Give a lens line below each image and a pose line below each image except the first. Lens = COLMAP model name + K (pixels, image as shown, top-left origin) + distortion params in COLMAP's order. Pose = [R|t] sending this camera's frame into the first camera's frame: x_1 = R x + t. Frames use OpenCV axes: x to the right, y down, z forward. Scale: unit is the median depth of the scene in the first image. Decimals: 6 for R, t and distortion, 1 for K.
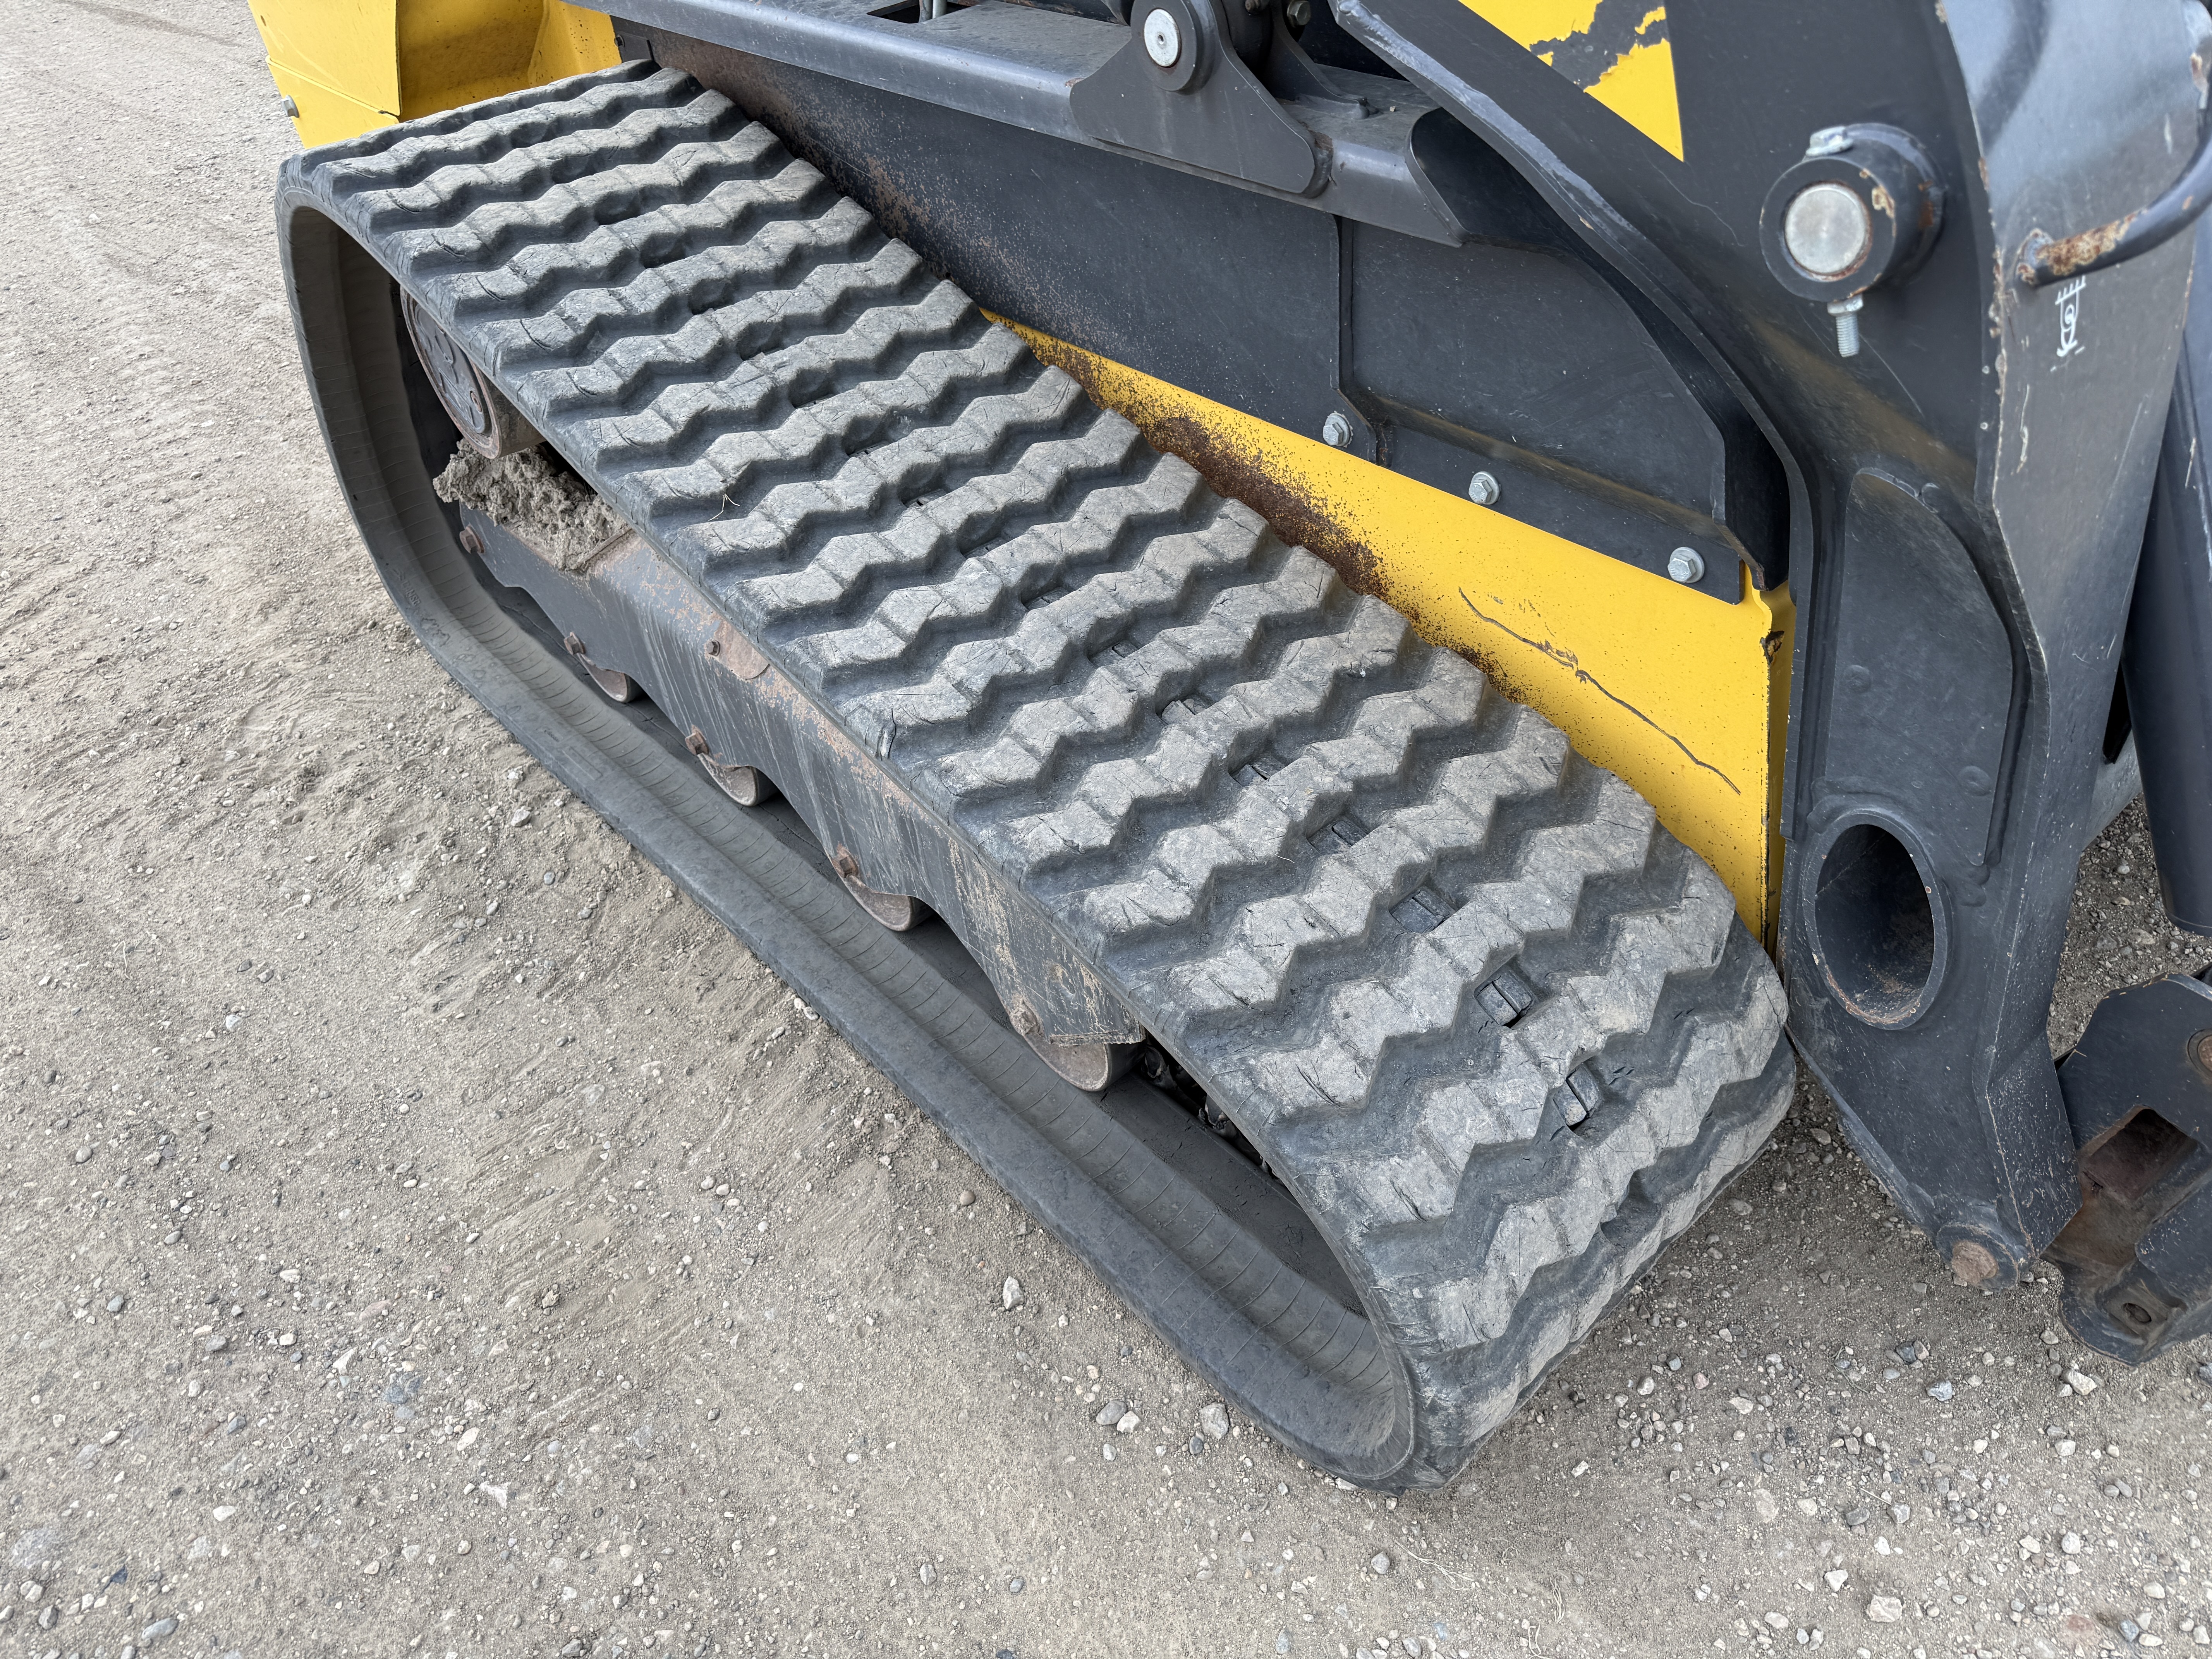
lens RADIAL K [[1536.0, 0, 1098.4], [0, 1536.0, 839.2], [0, 0, 1]] dist [0.068760, -0.098503]
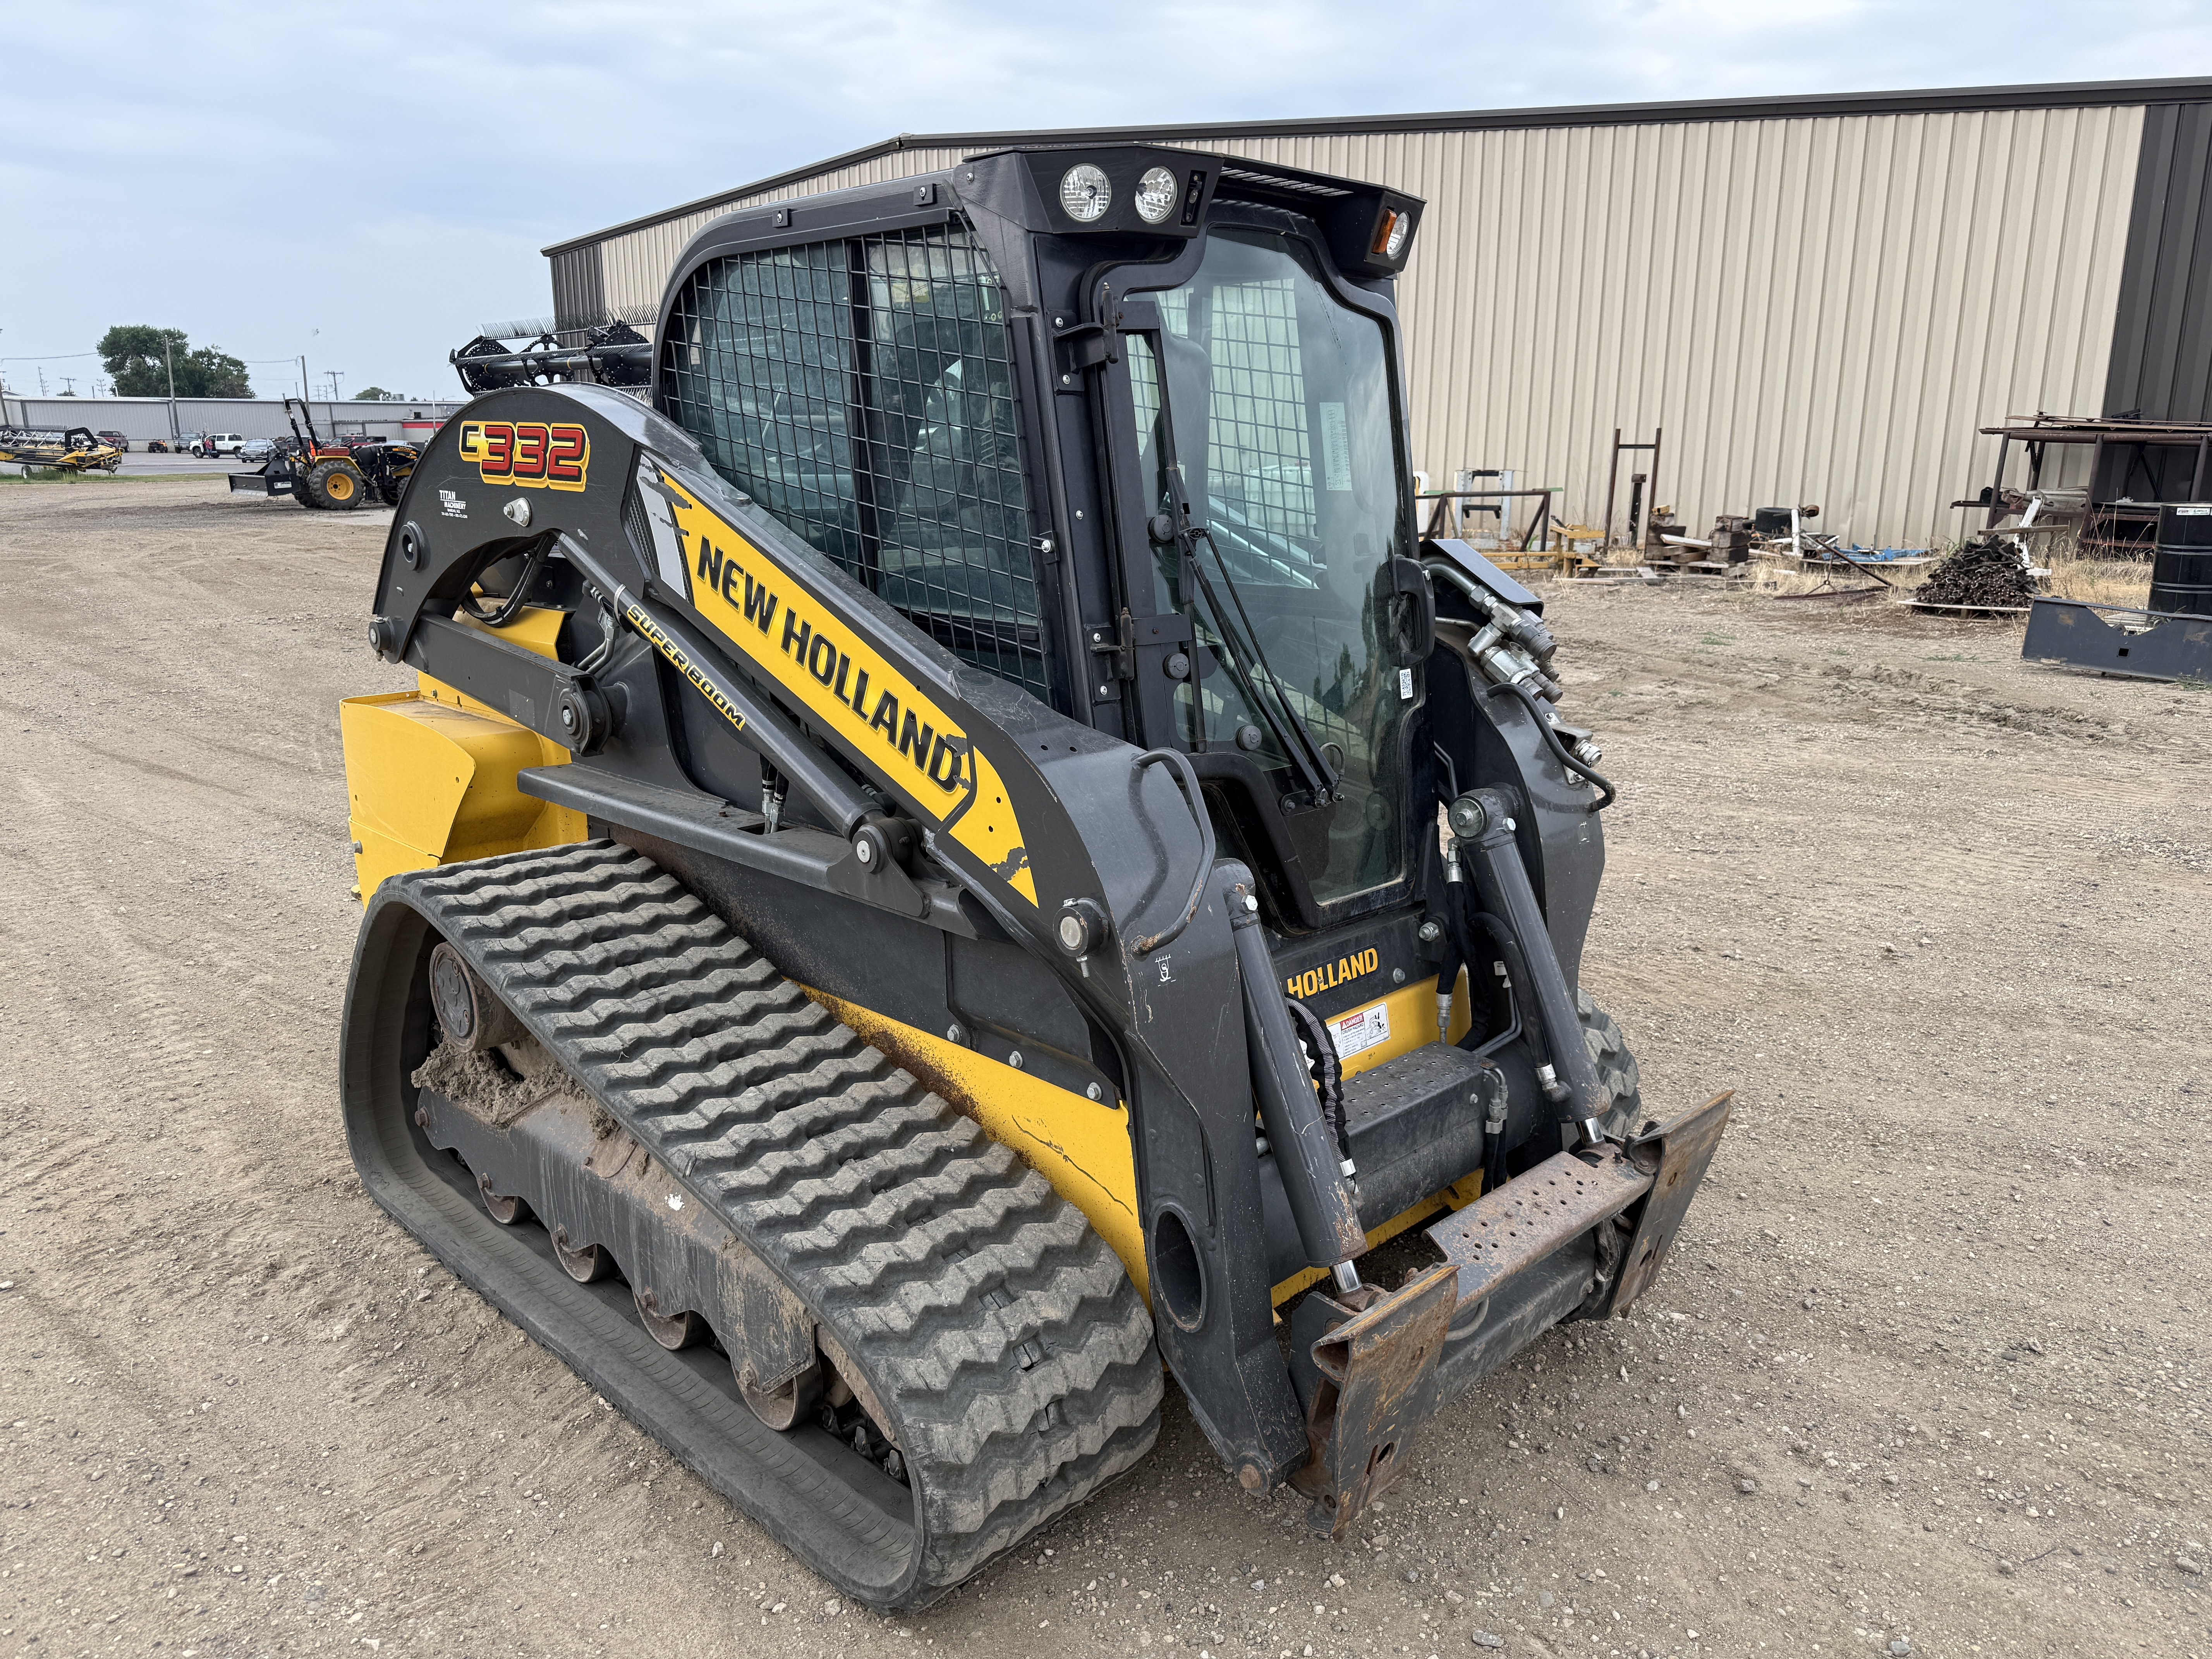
lens RADIAL K [[1619.9, 0, 1101.4], [0, 1619.9, 789.7], [0, 0, 1]] dist [0.073179, -0.118362]
pose [[0.994918, 0.069566, 0.072794, 0.143534], [-0.025833, 0.875112, -0.483230, 0.376051], [-0.097320, 0.478894, 0.872462, -0.793404]]
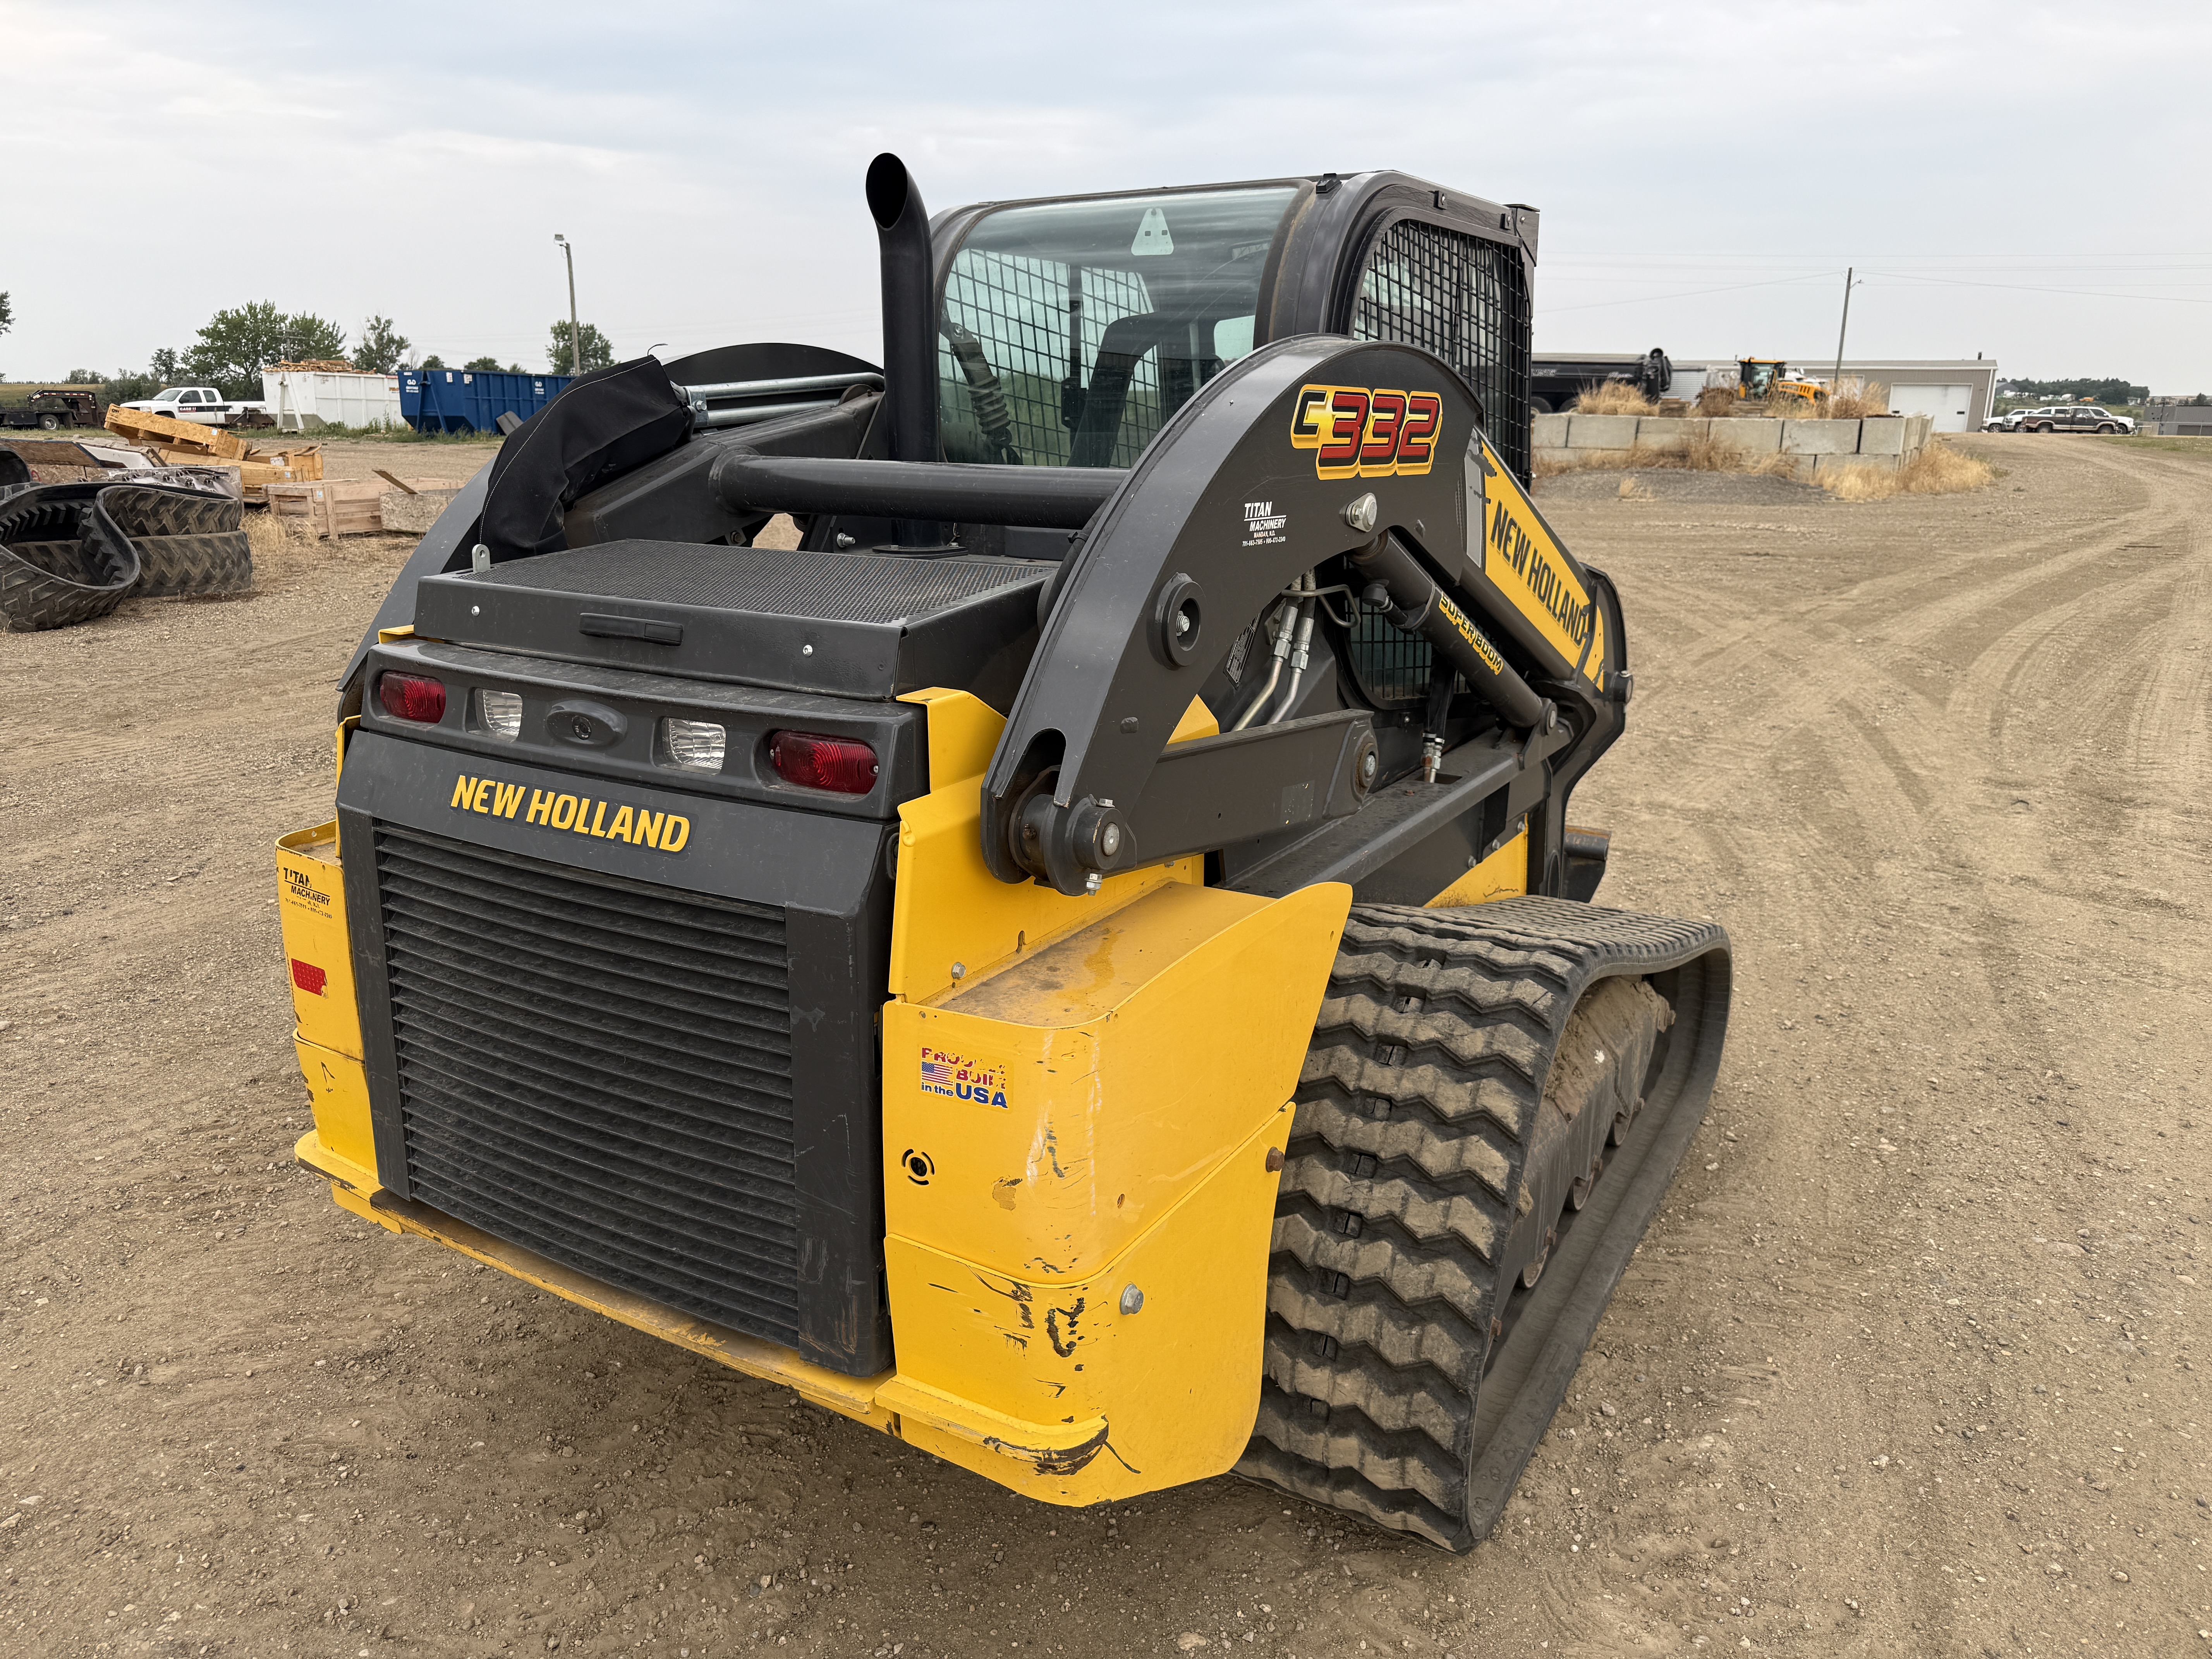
lens RADIAL K [[1619.9, 0, 1101.4], [0, 1619.9, 789.7], [0, 0, 1]] dist [0.073179, -0.118362]
pose [[-0.305545, -0.152798, 0.939838, -1.798483], [0.640952, 0.696923, 0.321681, -1.334531], [-0.704147, 0.700679, -0.115005, 1.382186]]
